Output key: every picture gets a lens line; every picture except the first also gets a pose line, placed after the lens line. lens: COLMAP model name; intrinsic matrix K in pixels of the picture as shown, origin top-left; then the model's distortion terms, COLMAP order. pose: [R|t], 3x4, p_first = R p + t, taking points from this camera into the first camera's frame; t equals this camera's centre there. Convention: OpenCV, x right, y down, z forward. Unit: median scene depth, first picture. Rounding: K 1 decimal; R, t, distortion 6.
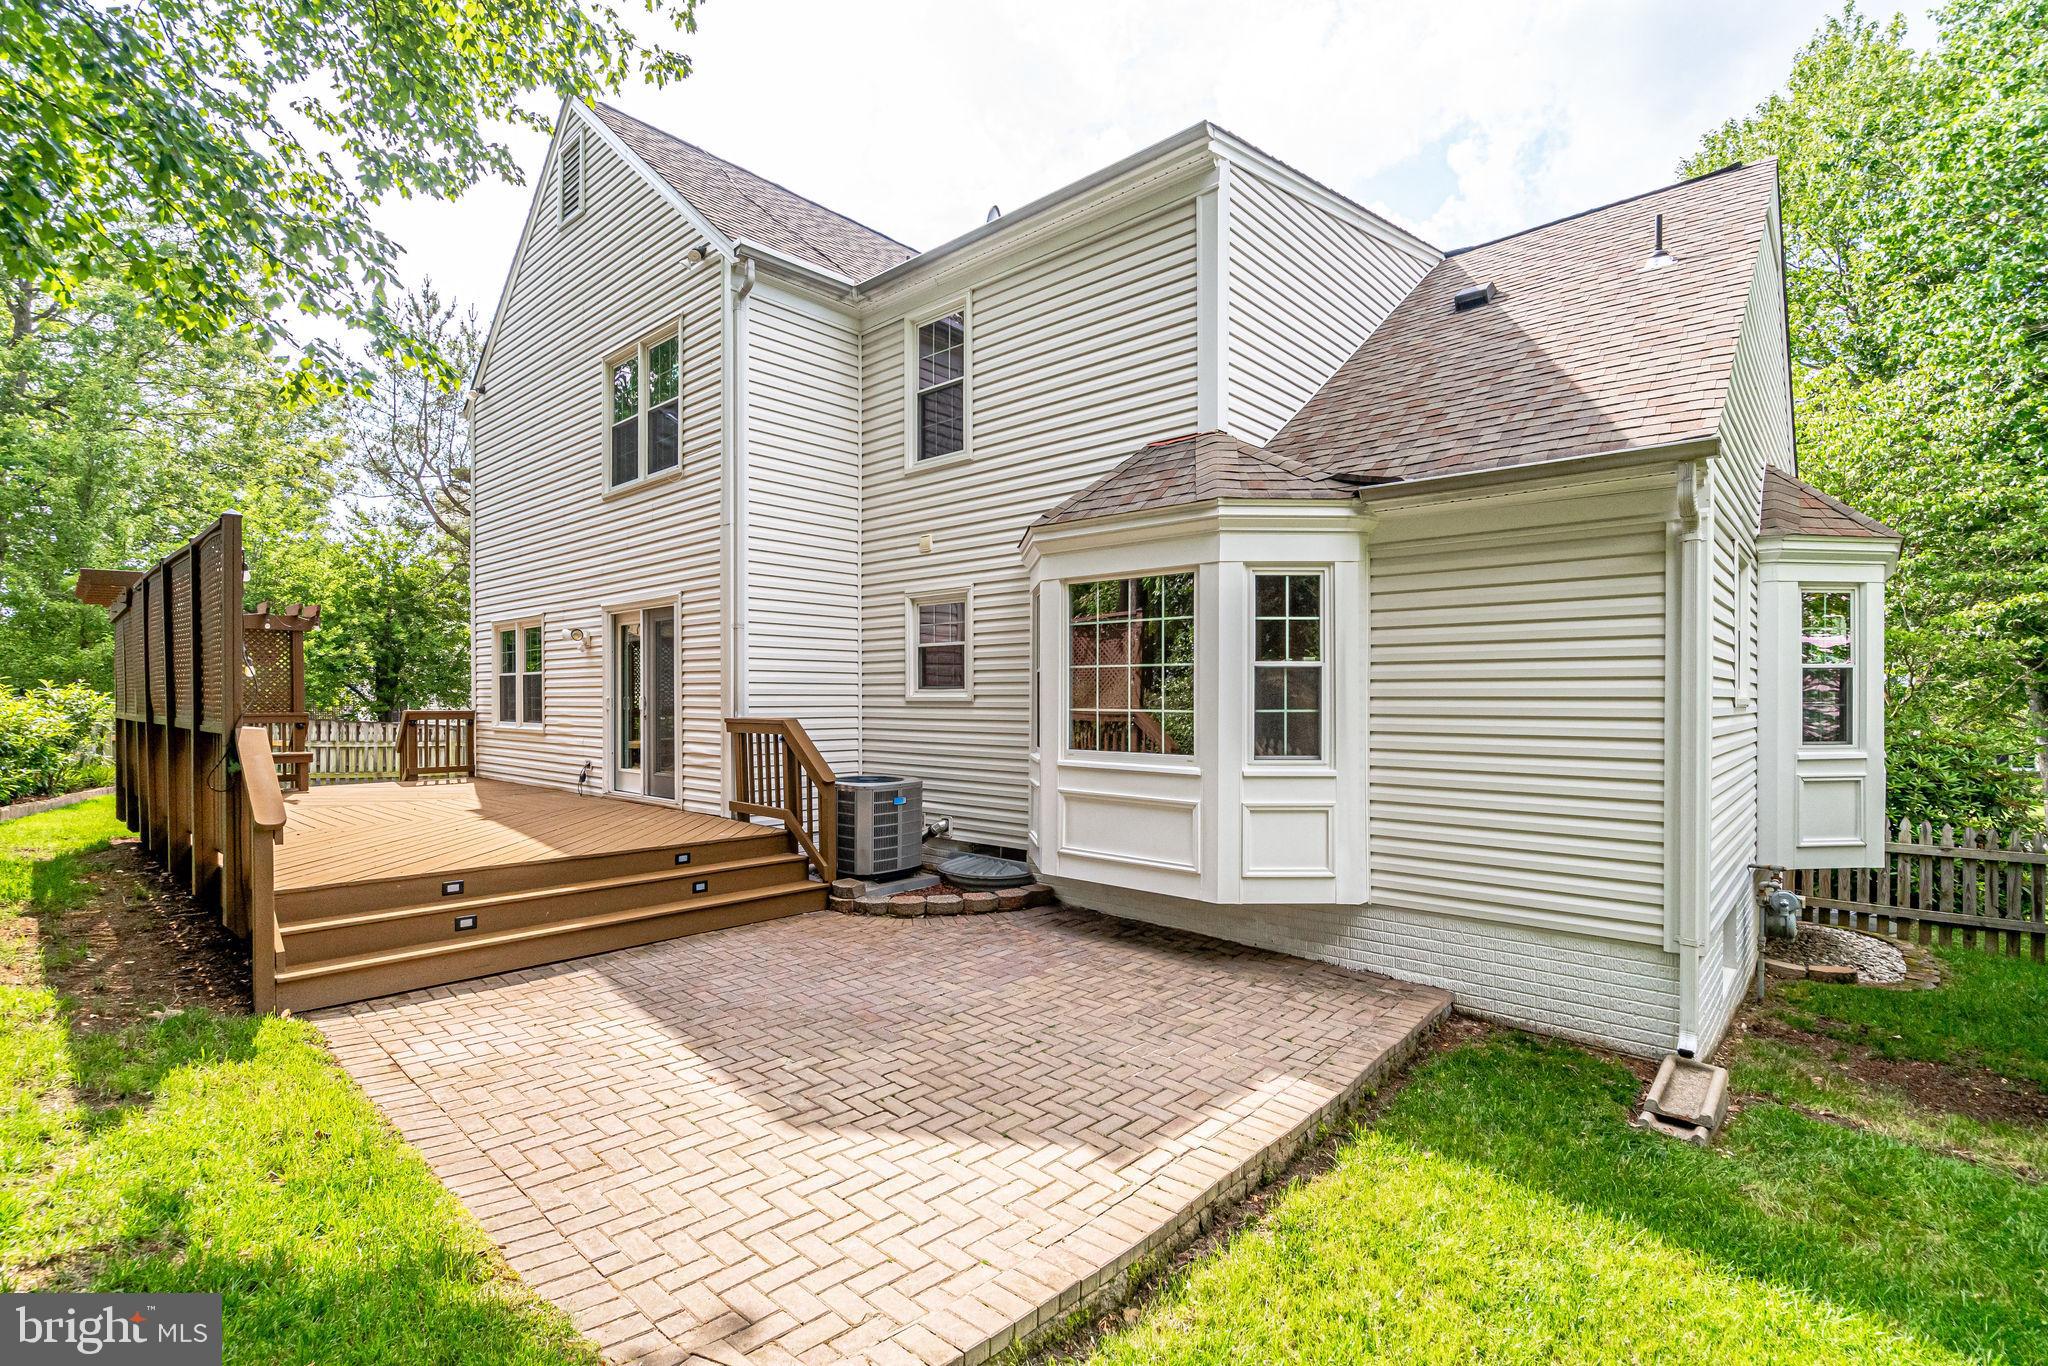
lens RADIAL K [[937.9, 0, 1020.1], [0, 937.9, 704.7], [0, 0, 1]] dist [0.001231, 0.000940]
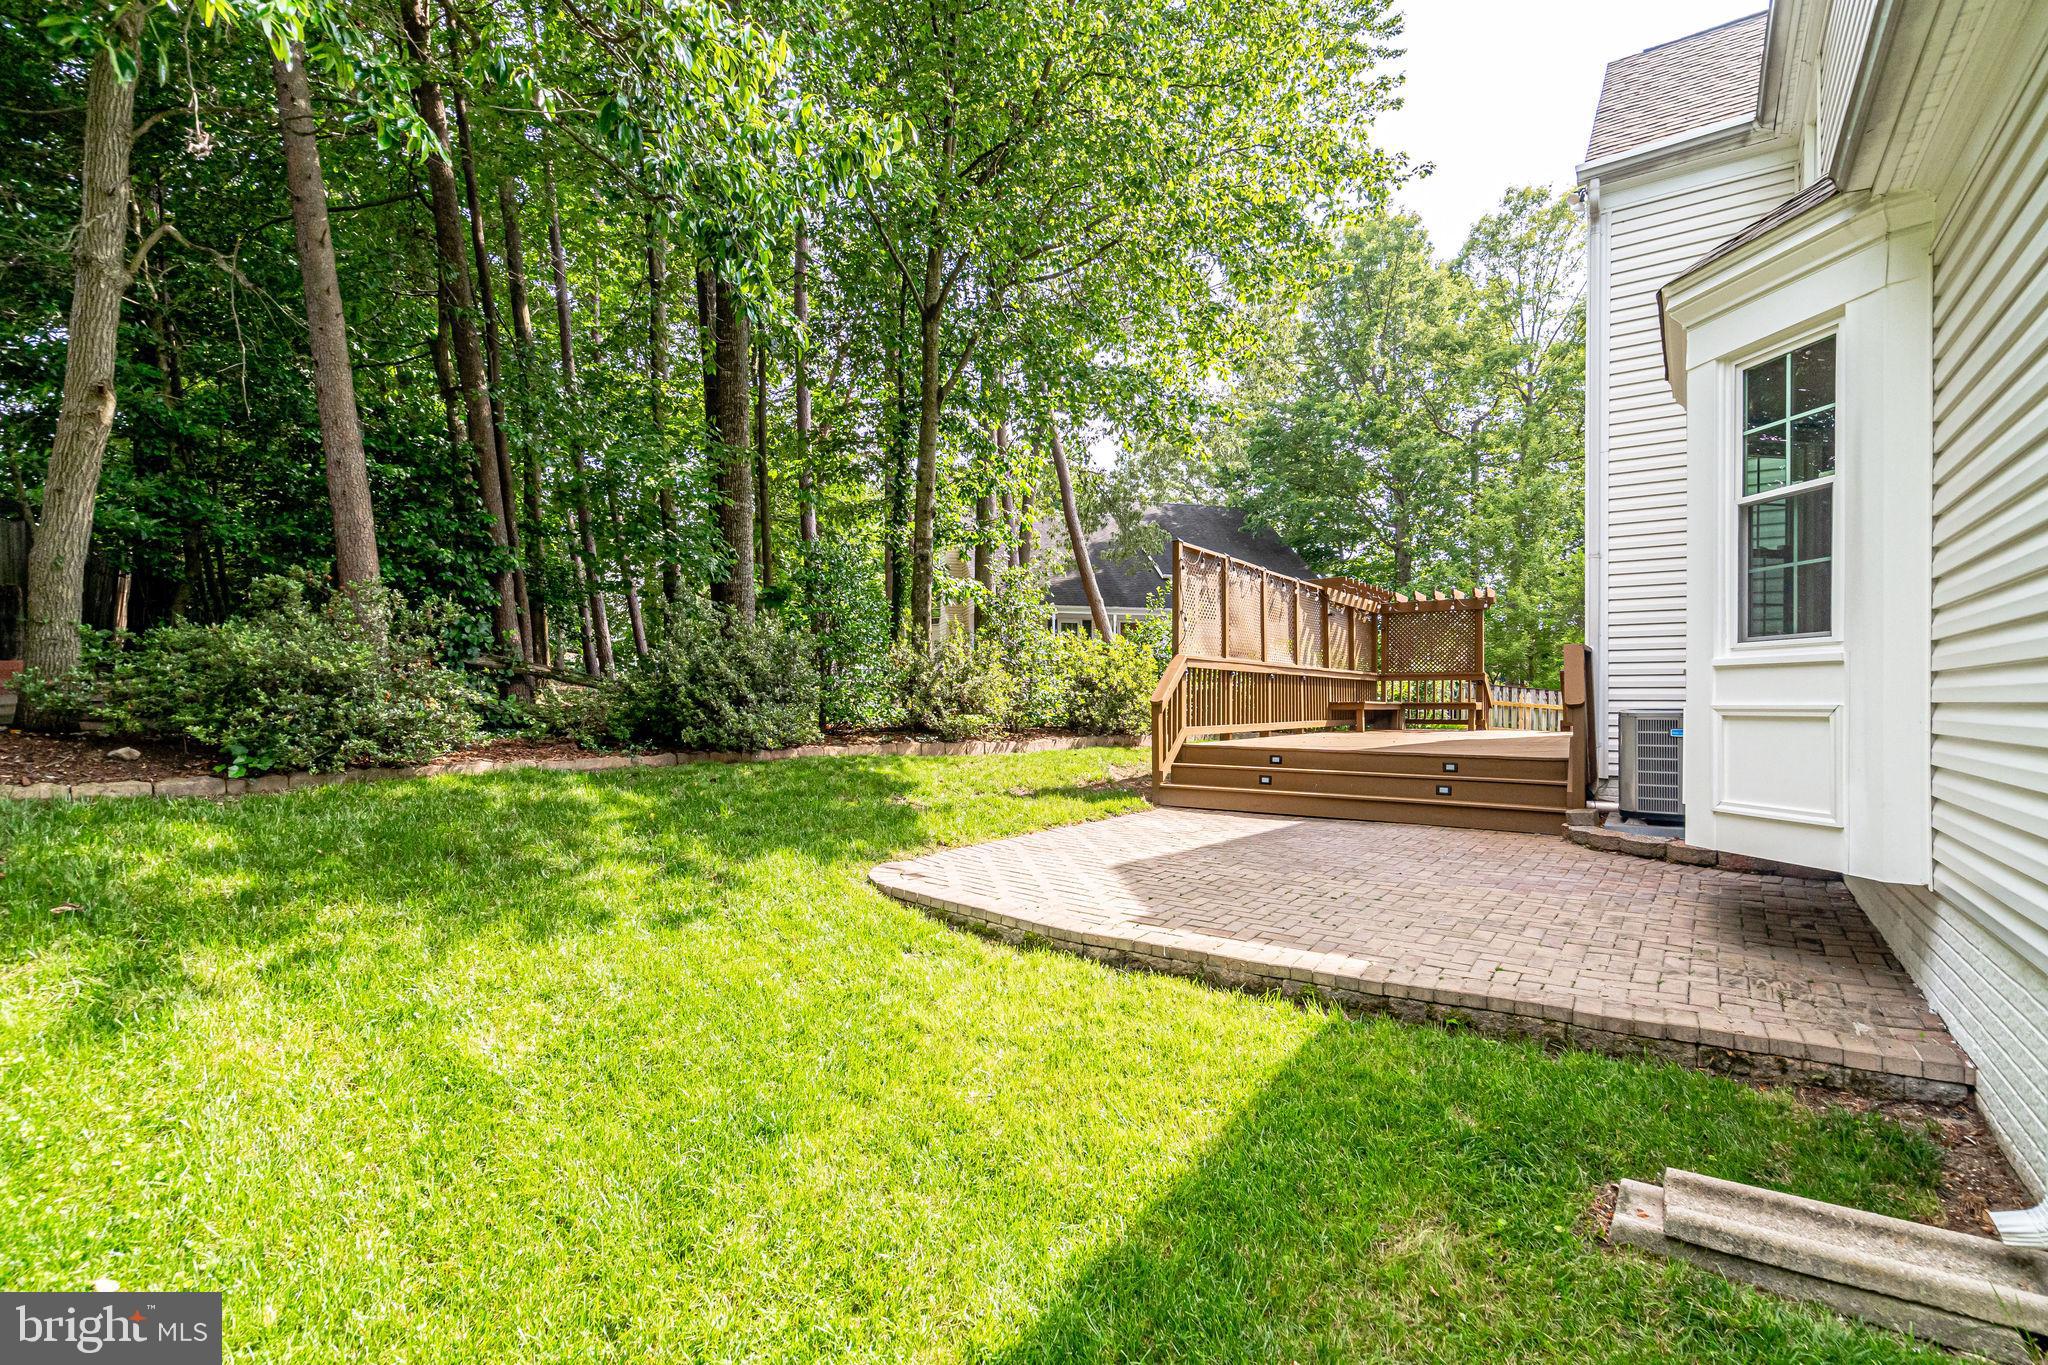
lens RADIAL K [[937.9, 0, 1020.1], [0, 937.9, 704.2], [0, 0, 1]] dist [0.001231, 0.000940]
pose [[0.121724, 0.002295, -0.992561, 0.868175], [-0.007462, 0.999971, 0.001397, 0.107100], [0.992536, 0.007236, 0.121737, 0.403563]]
